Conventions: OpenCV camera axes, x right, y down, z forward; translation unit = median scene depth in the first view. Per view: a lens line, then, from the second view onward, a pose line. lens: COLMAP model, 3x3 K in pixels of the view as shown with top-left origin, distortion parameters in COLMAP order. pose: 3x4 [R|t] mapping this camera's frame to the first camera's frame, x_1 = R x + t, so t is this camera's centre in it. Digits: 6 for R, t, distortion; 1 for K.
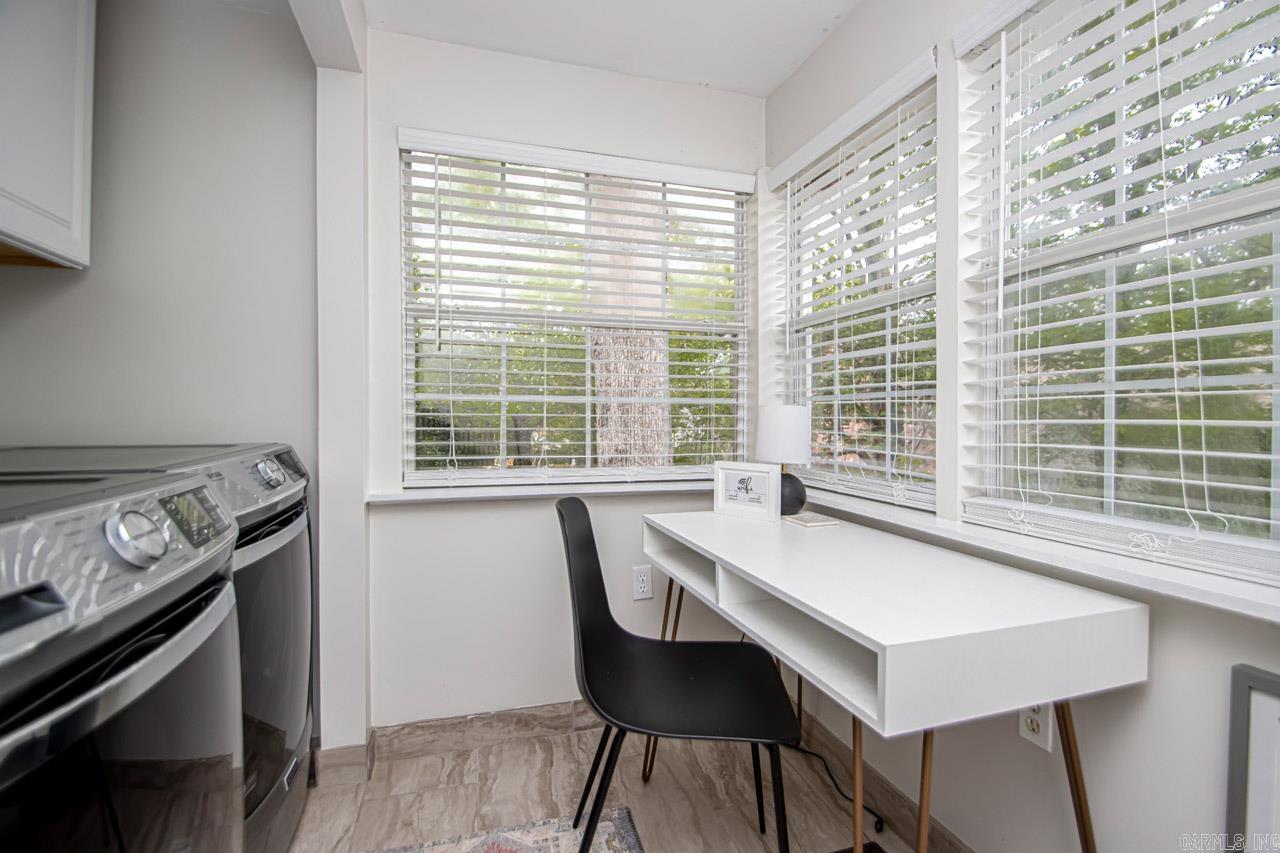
lens RADIAL K [[585.9, 0, 615.5], [0, 585.9, 421.1], [0, 0, 1]] dist [0.007882, -0.008861]
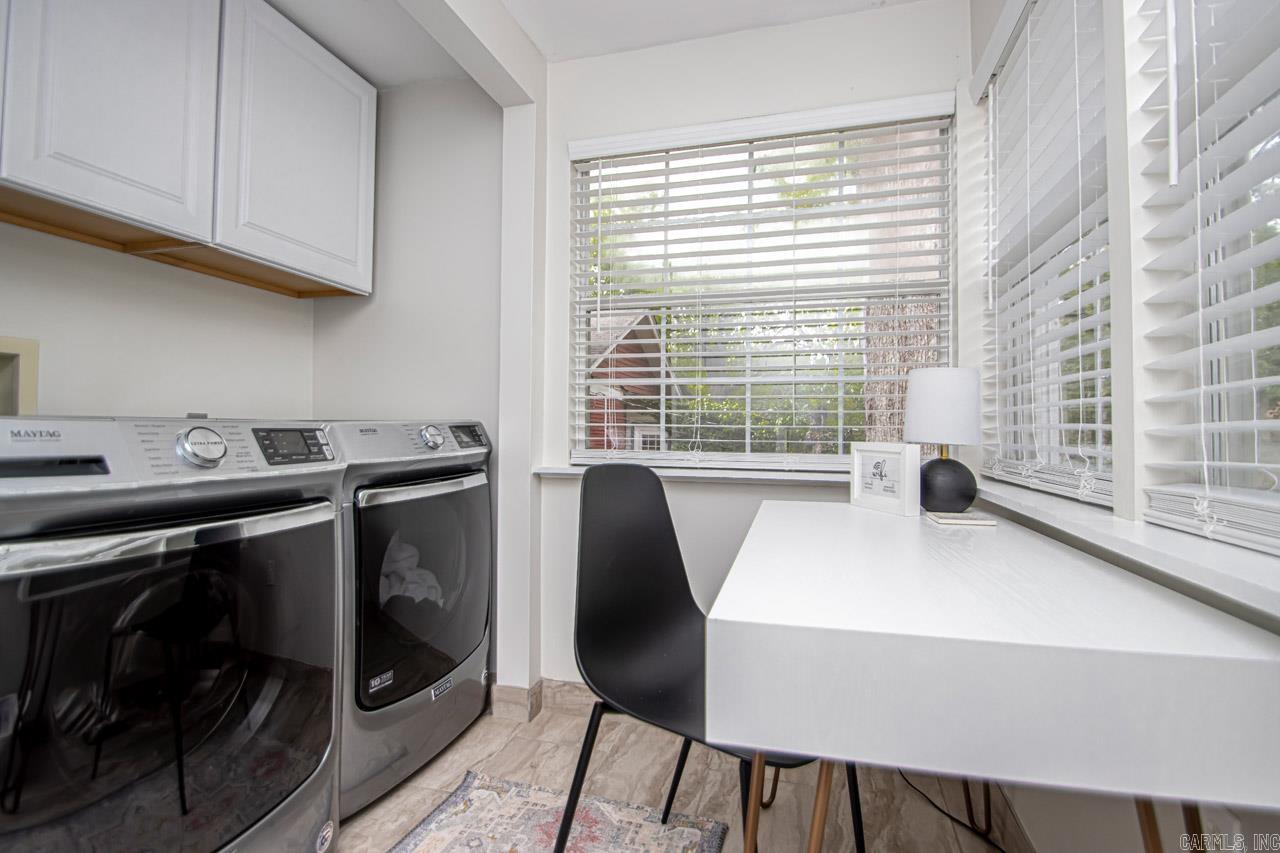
lens RADIAL K [[585.9, 0, 638.6], [0, 585.9, 420.2], [0, 0, 1]] dist [0.007882, -0.008861]
pose [[0.851327, -0.002885, -0.524627, 0.349130], [-0.014720, 0.999460, -0.029383, 0.067363], [0.524428, 0.032737, 0.850825, 0.140460]]
